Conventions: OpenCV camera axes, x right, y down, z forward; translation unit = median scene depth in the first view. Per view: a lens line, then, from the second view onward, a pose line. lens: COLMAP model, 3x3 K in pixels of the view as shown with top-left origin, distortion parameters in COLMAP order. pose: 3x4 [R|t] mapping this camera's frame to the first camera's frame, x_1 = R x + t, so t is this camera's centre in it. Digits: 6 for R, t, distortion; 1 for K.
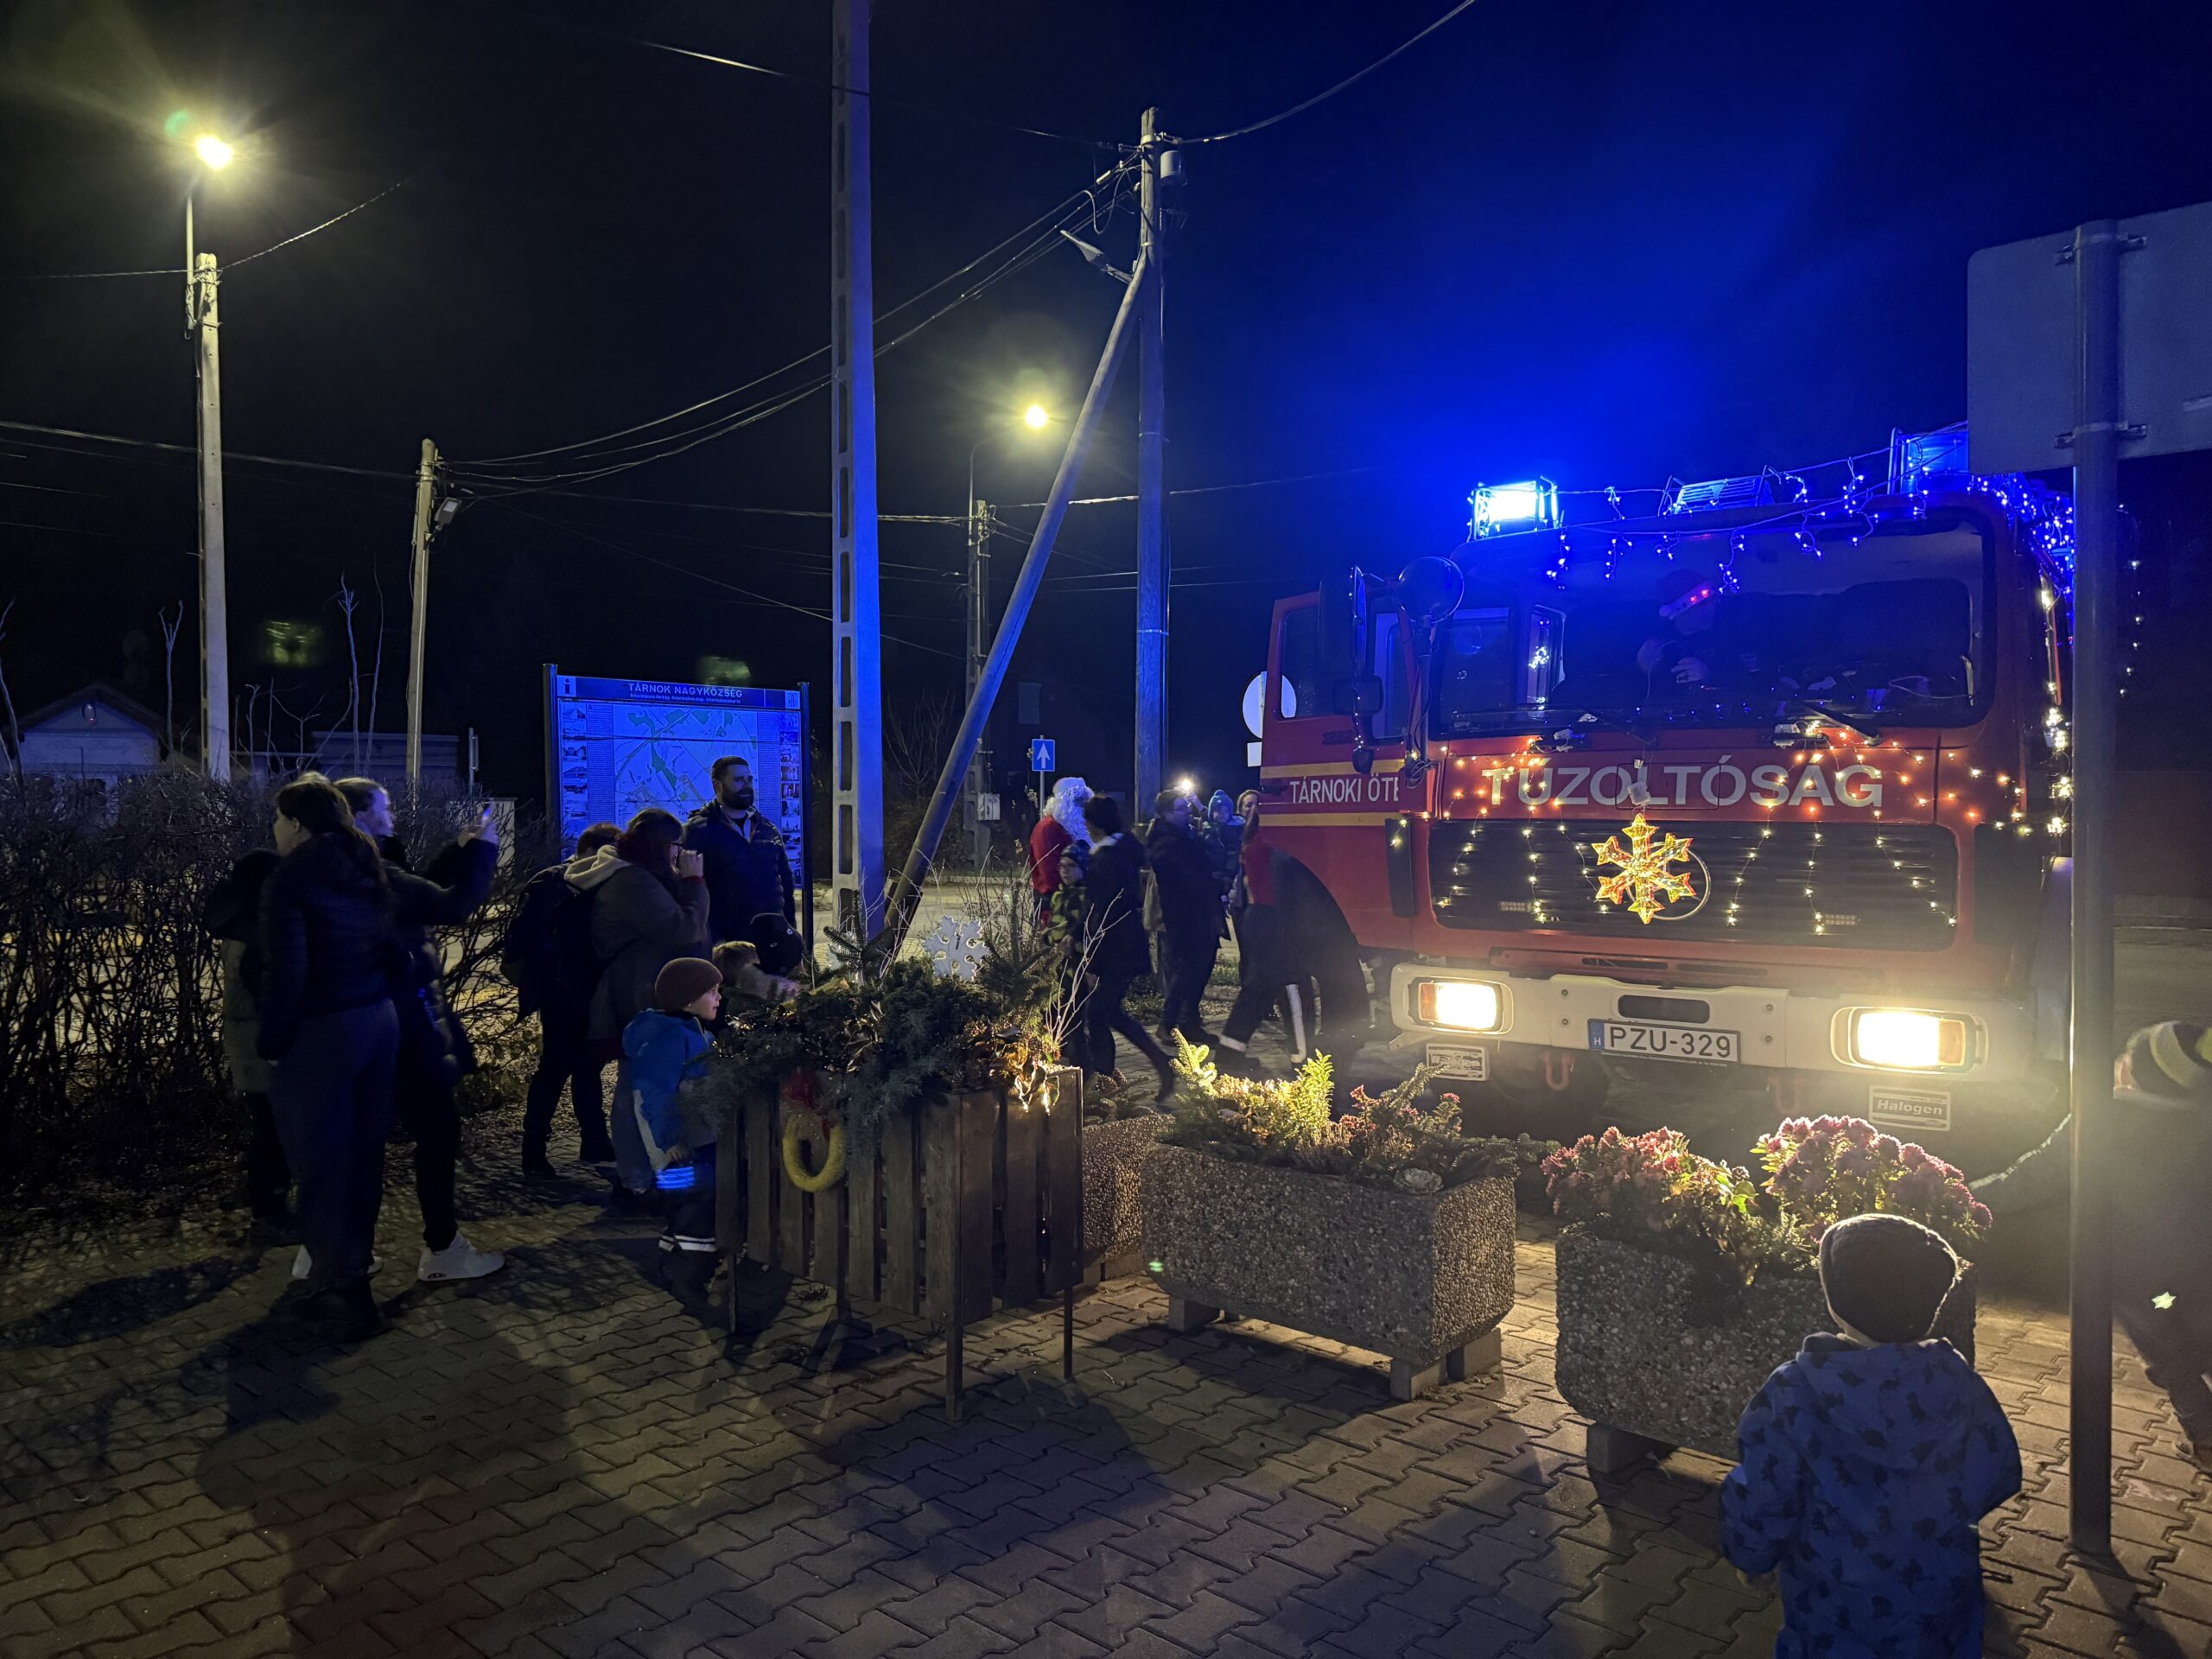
lens RADIAL K [[1566.7, 0, 1104.9], [0, 1566.7, 825.0], [0, 0, 1]] dist [0.034774, -0.014292]
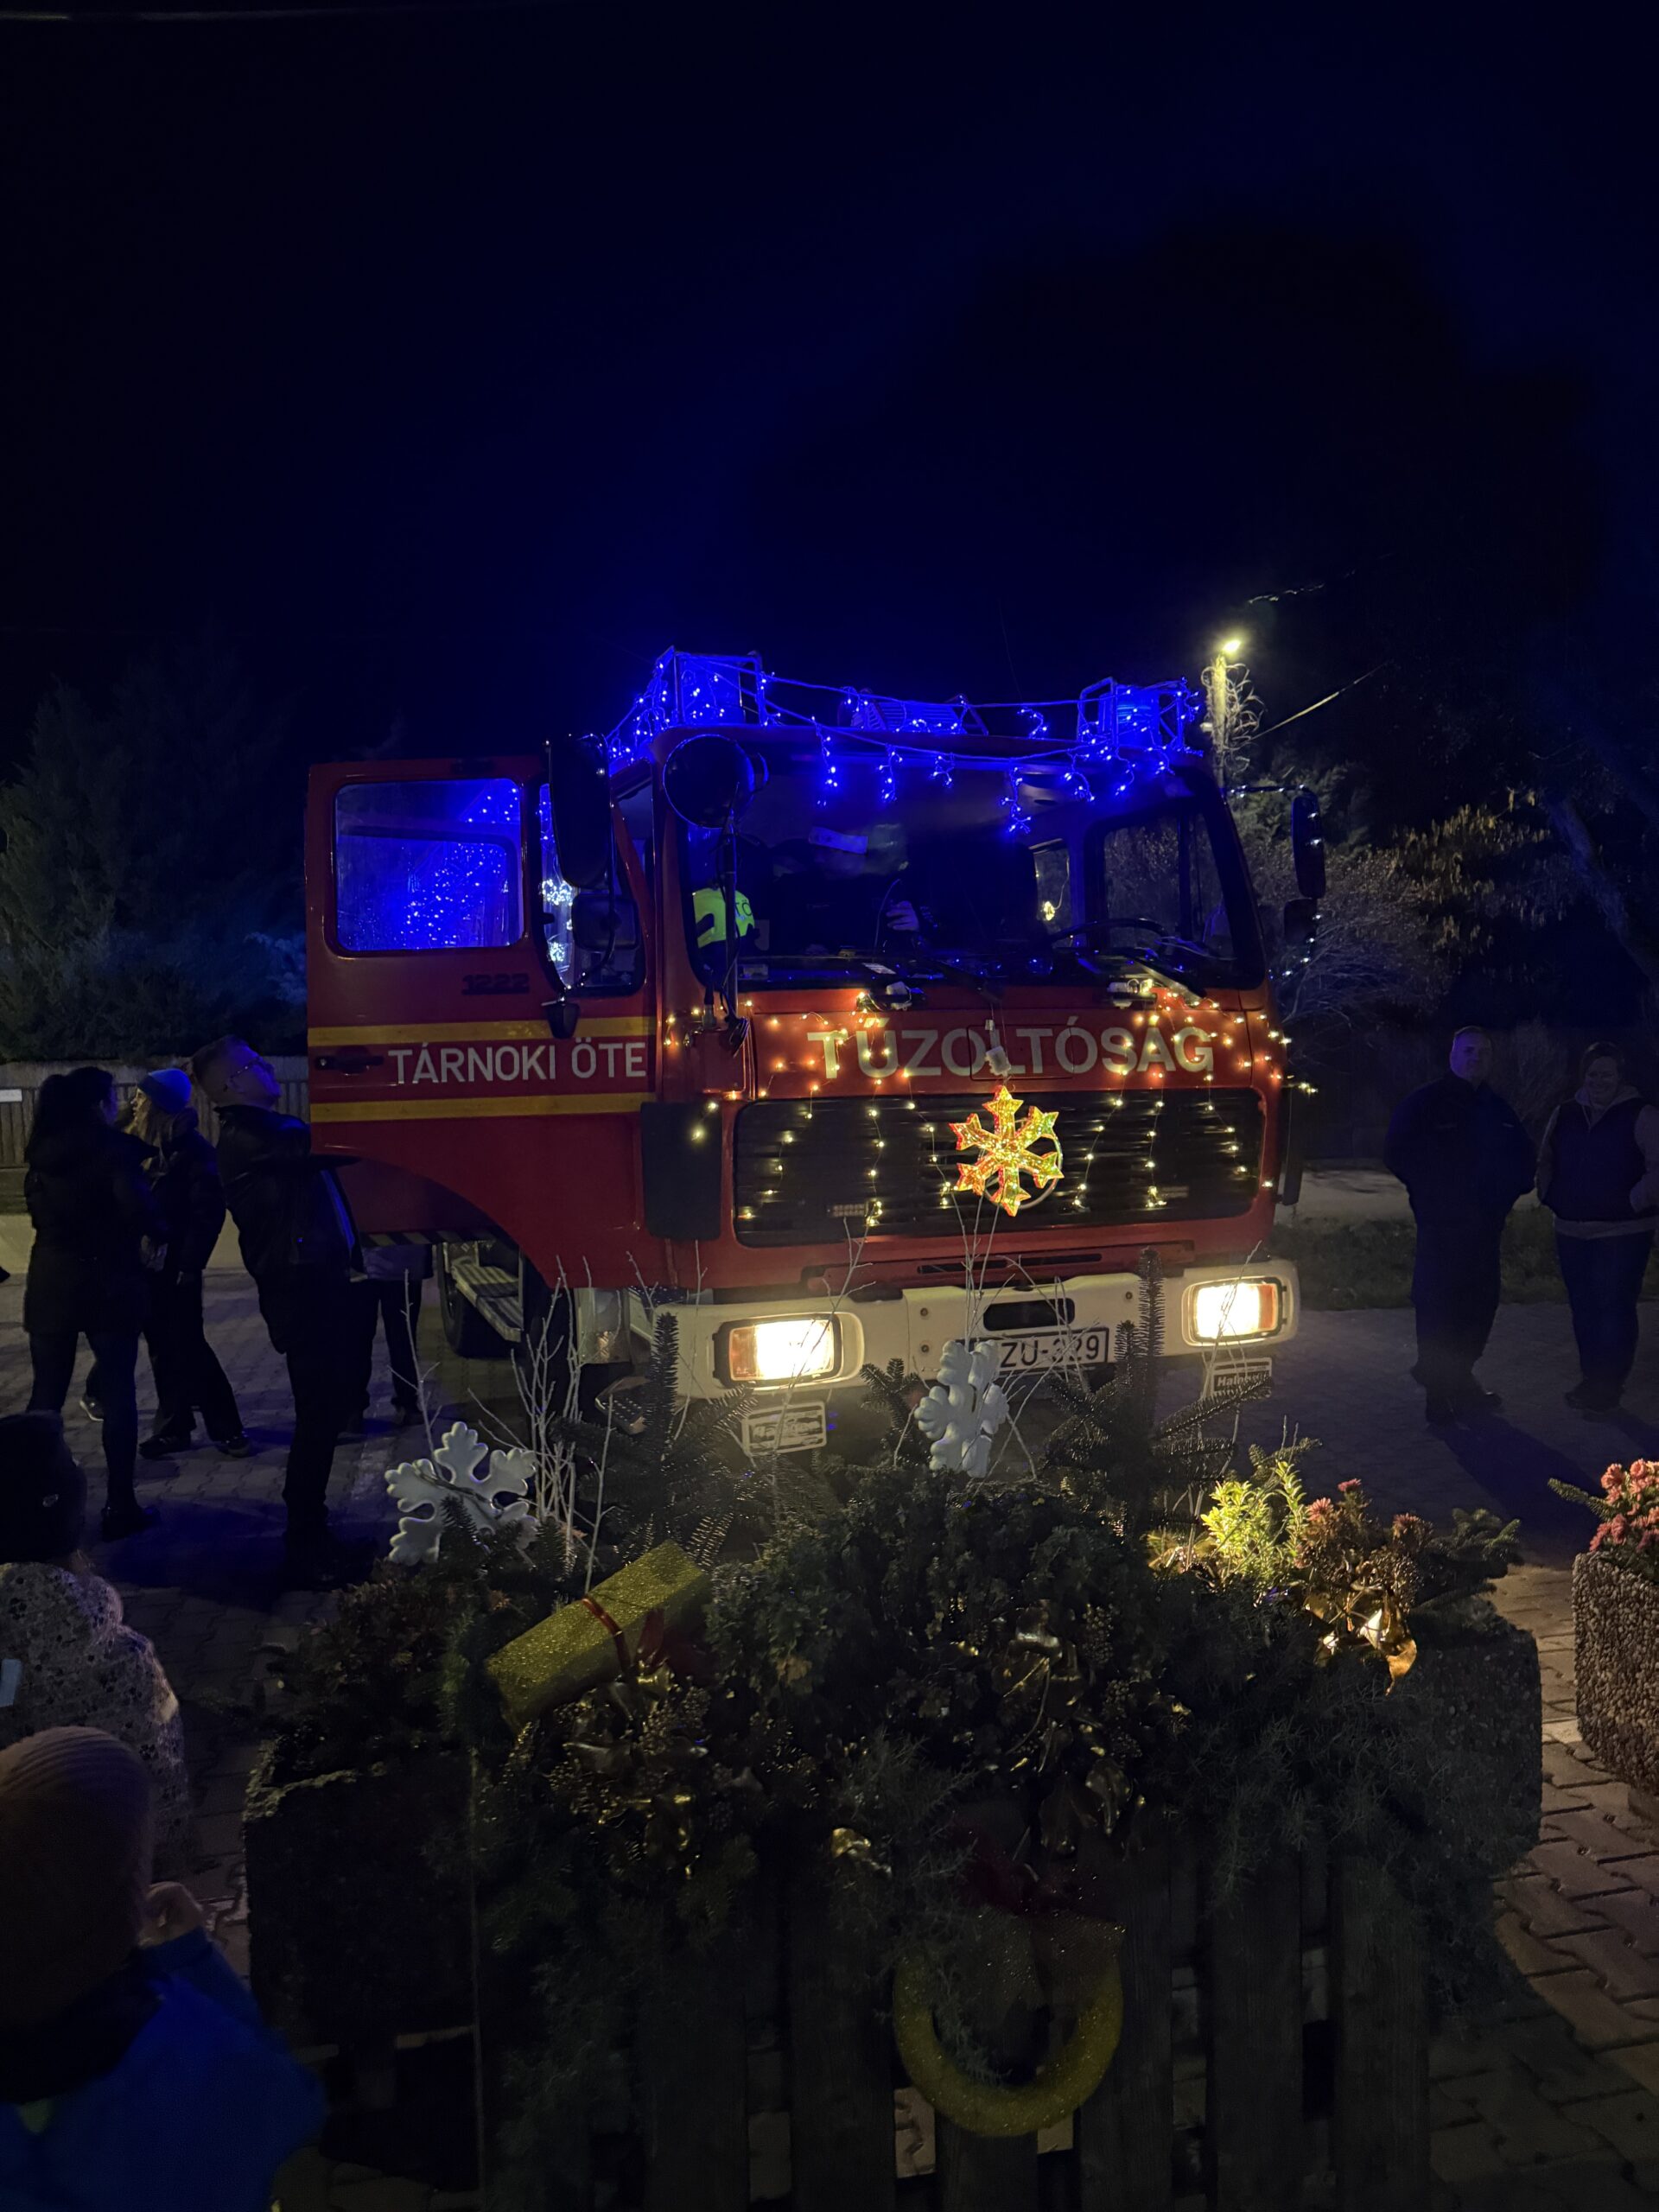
lens RADIAL K [[1566.7, 0, 749.0], [0, 1566.7, 1071.0], [0, 0, 1]] dist [0.034774, -0.014292]
pose [[0.565882, -0.022349, 0.824183, -0.419315], [0.029285, 0.999547, 0.006998, -0.024296], [-0.823966, 0.020176, 0.566280, 0.636533]]
